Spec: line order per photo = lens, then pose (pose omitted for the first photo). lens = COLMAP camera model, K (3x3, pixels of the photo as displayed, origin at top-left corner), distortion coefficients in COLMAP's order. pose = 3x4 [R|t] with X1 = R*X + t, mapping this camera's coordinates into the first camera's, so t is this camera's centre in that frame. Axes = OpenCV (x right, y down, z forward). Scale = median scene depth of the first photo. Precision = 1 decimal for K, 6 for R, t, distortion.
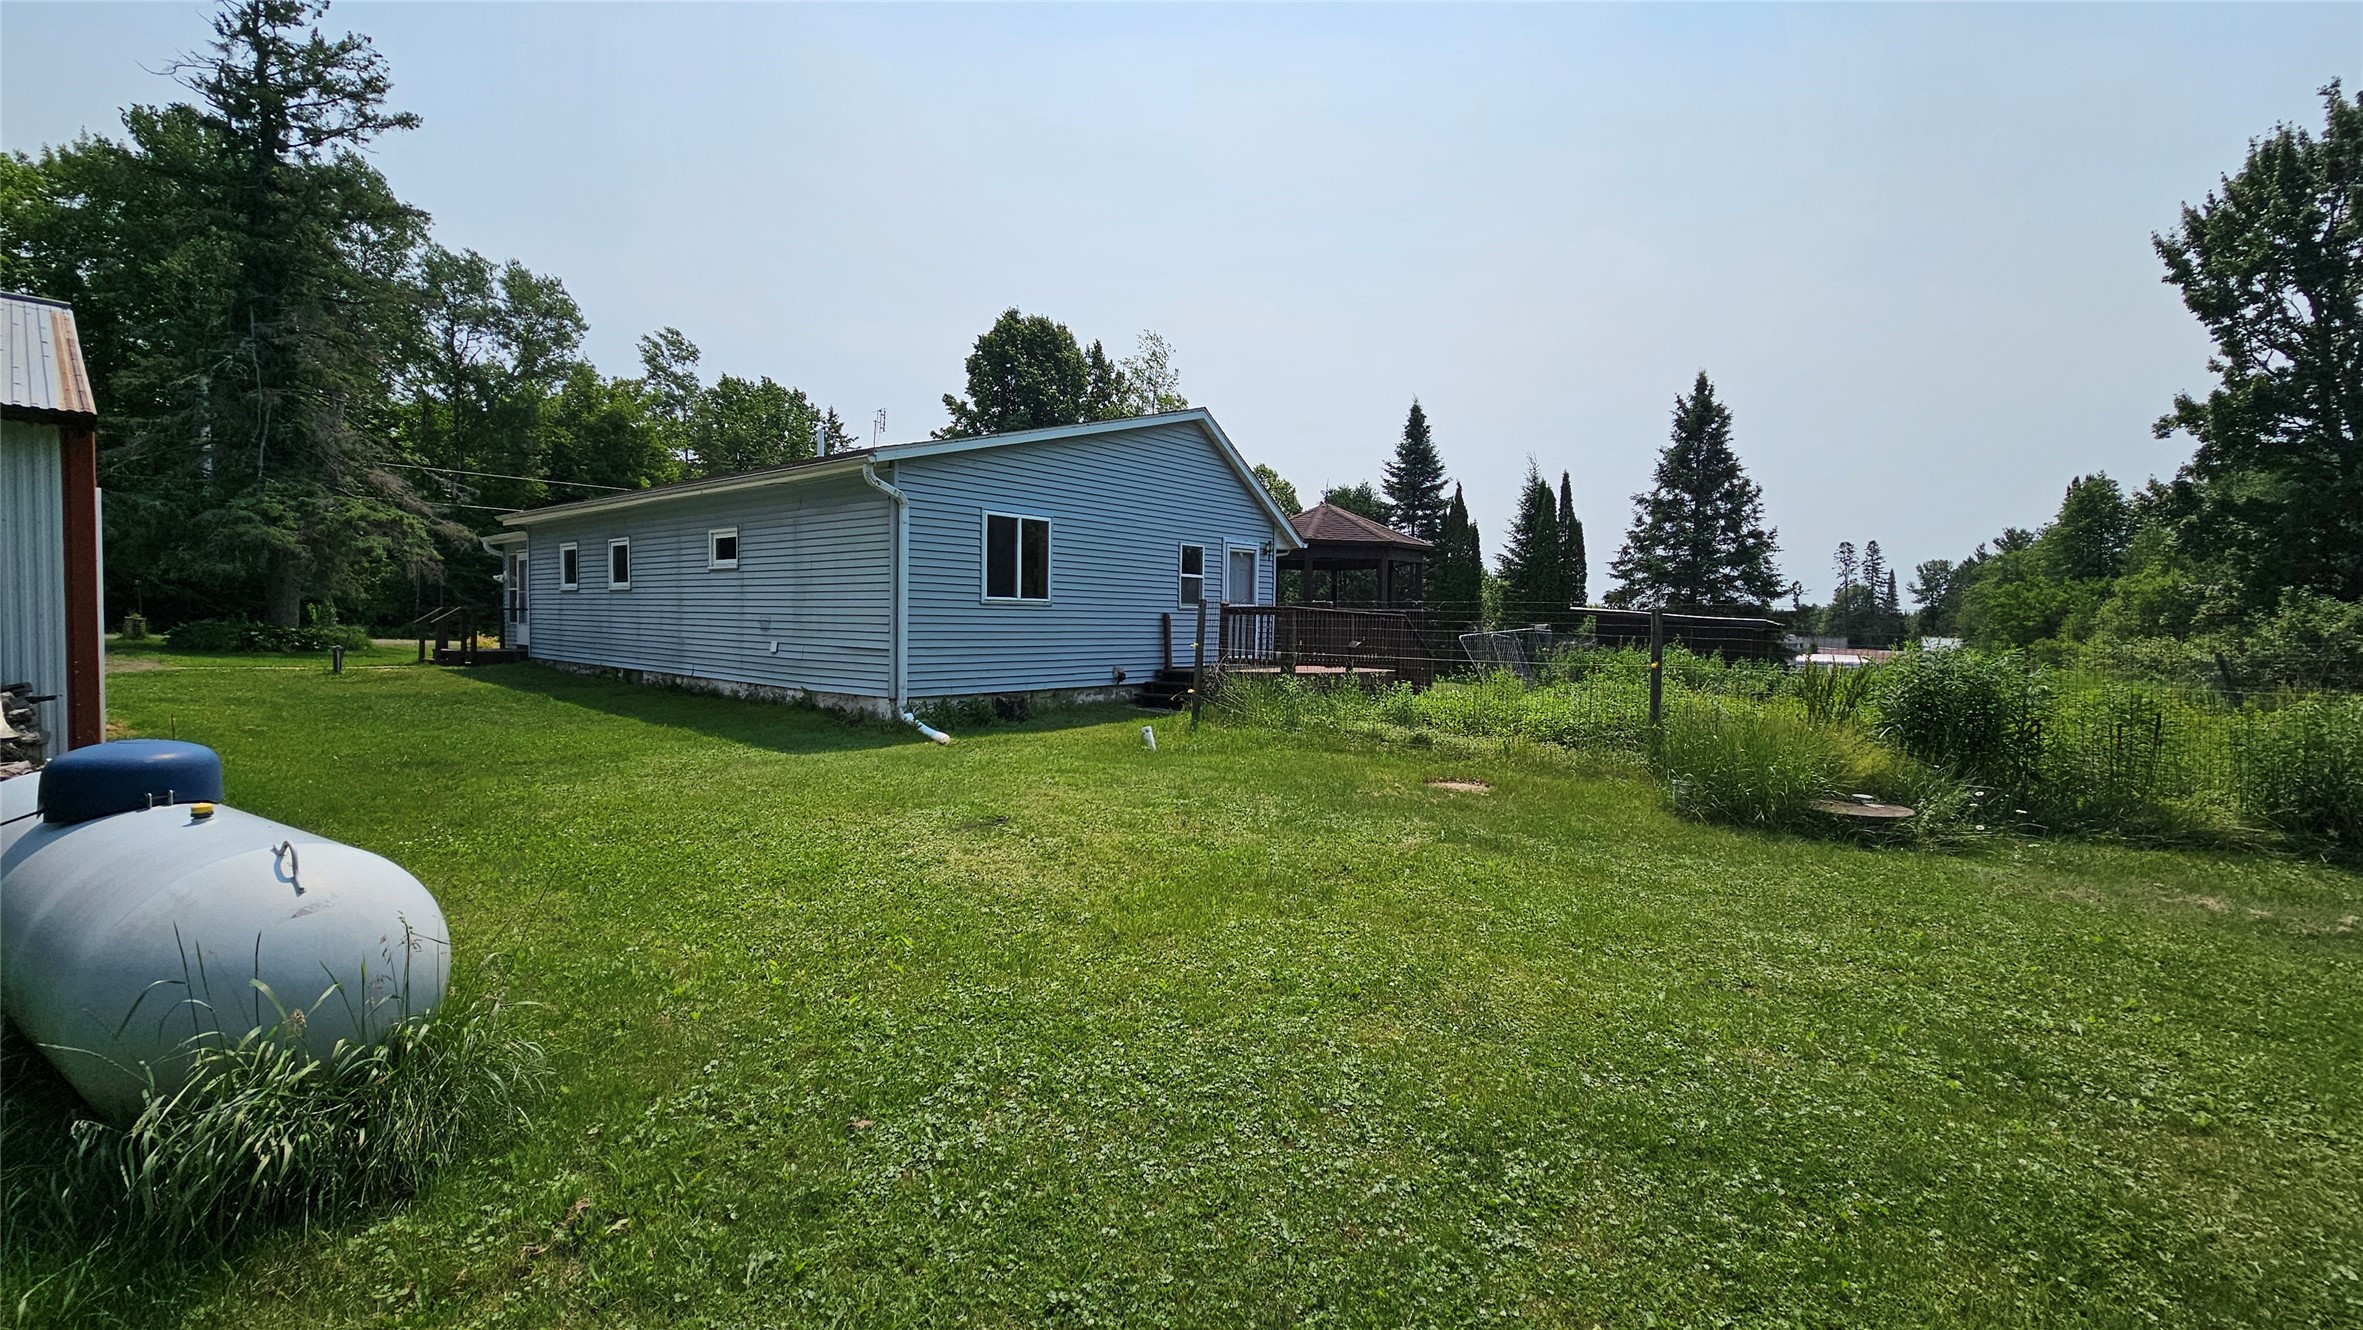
lens RADIAL K [[964.6, 0, 1177.1], [0, 964.6, 660.5], [0, 0, 1]] dist [-0.001502, -0.000154]
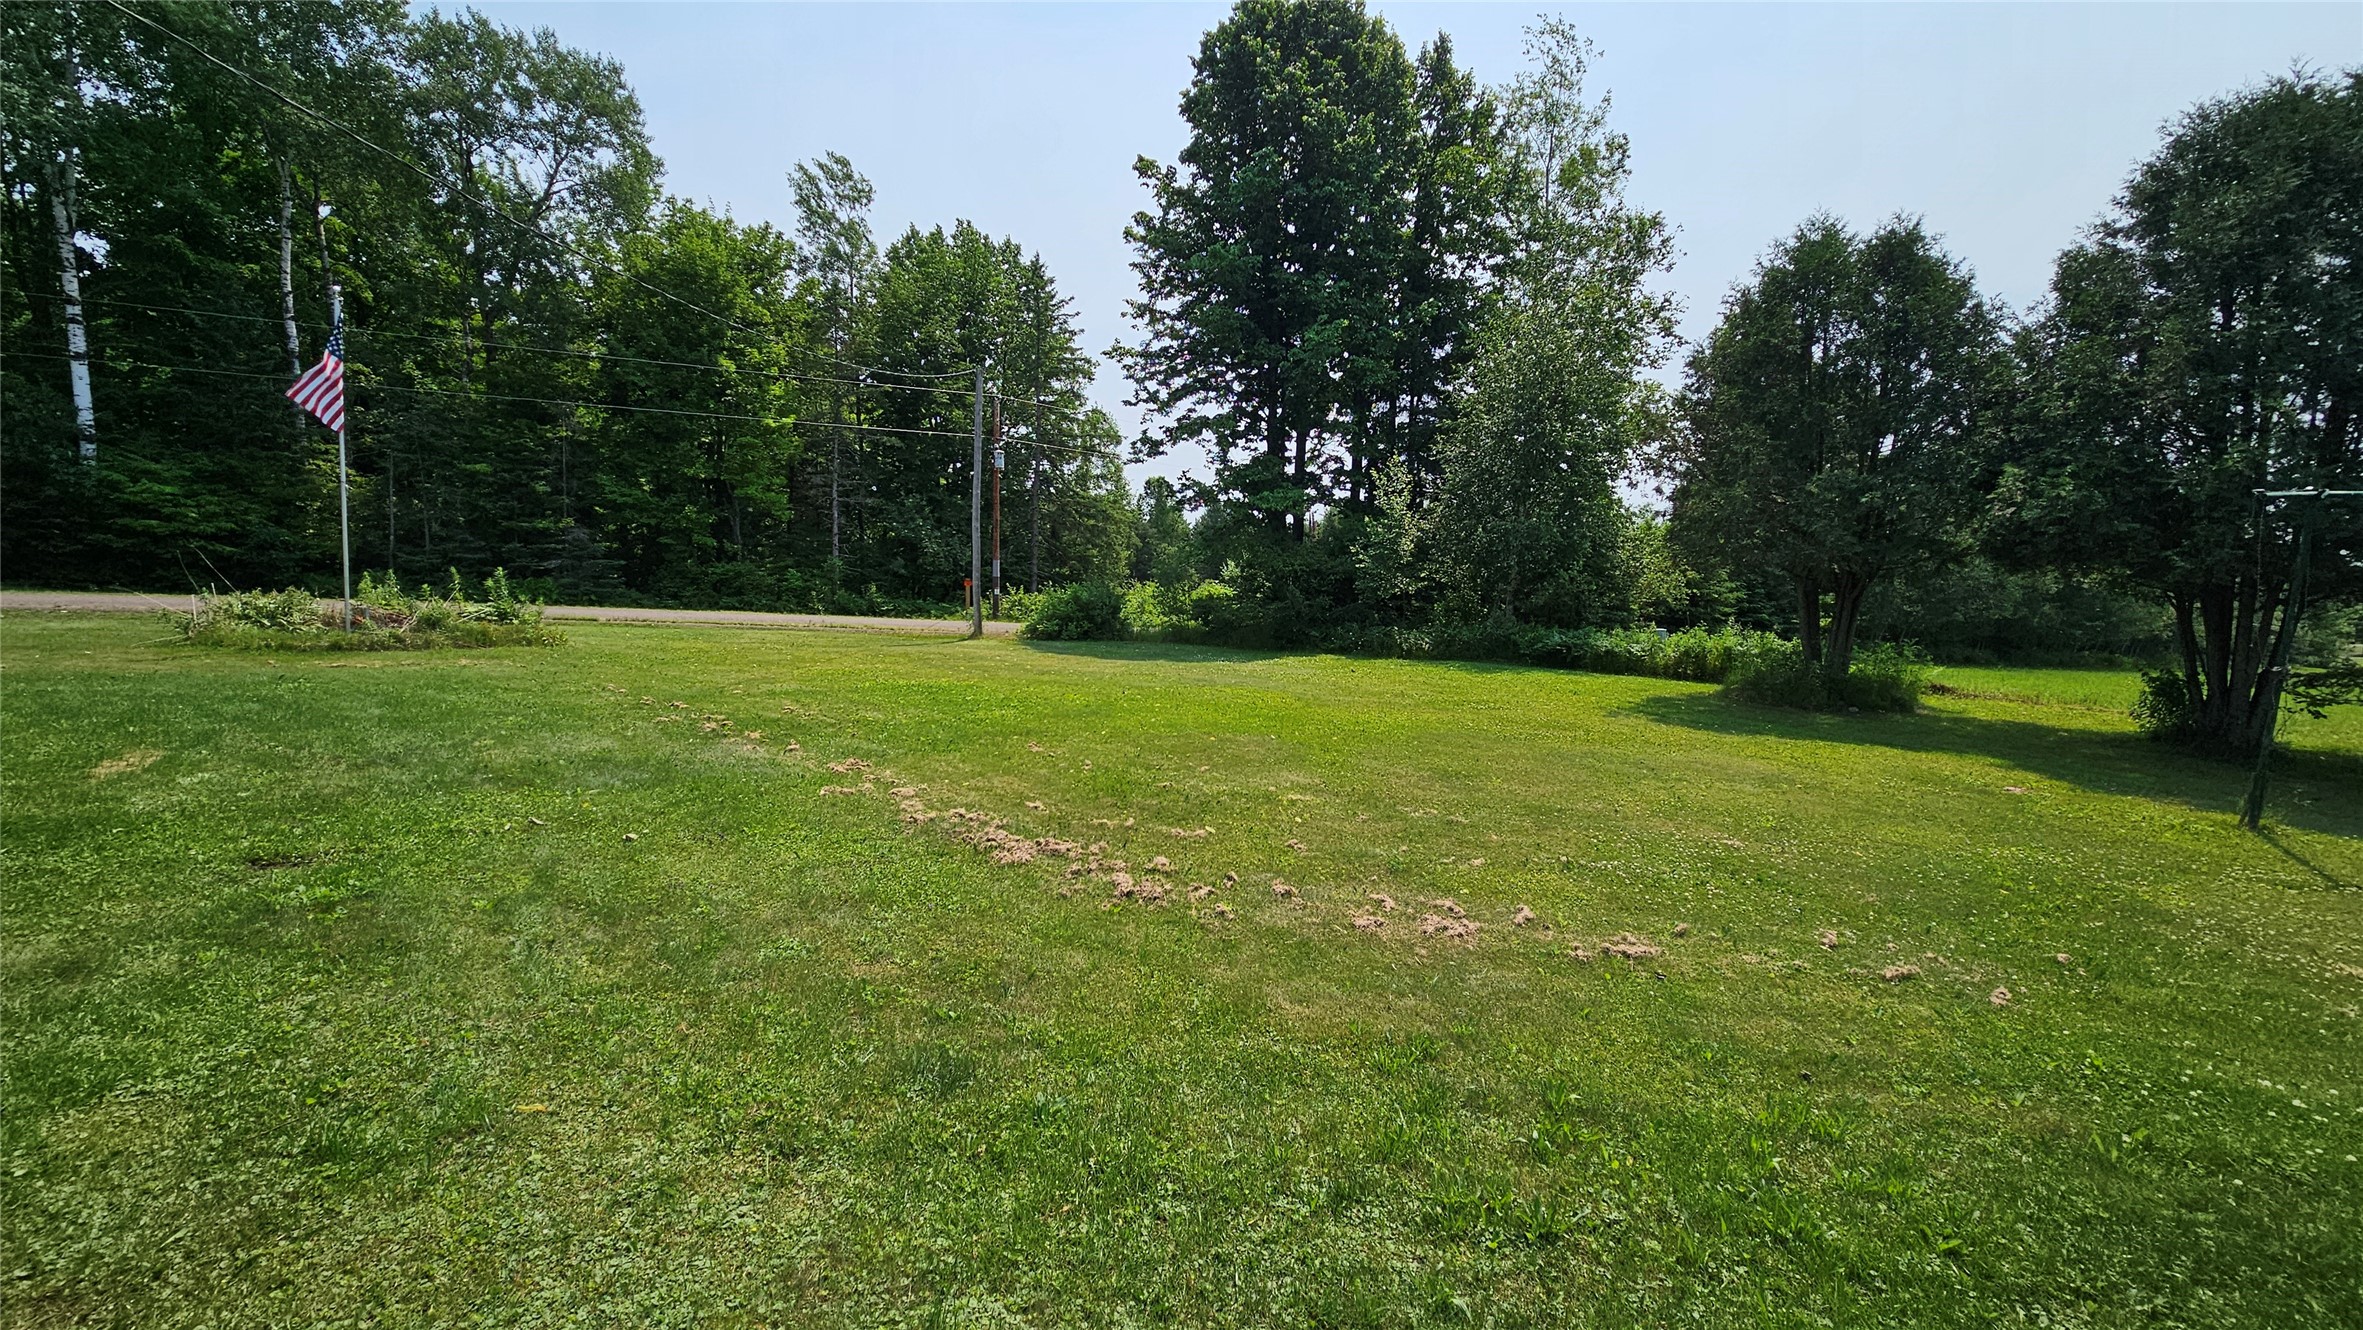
lens RADIAL K [[964.6, 0, 1171.2], [0, 964.6, 646.8], [0, 0, 1]] dist [-0.001502, -0.000154]
pose [[0.909905, 0.042535, -0.412631, 0.013221], [-0.022316, 0.998308, 0.053698, -0.027195], [0.414216, -0.039652, 0.909314, 0.455063]]
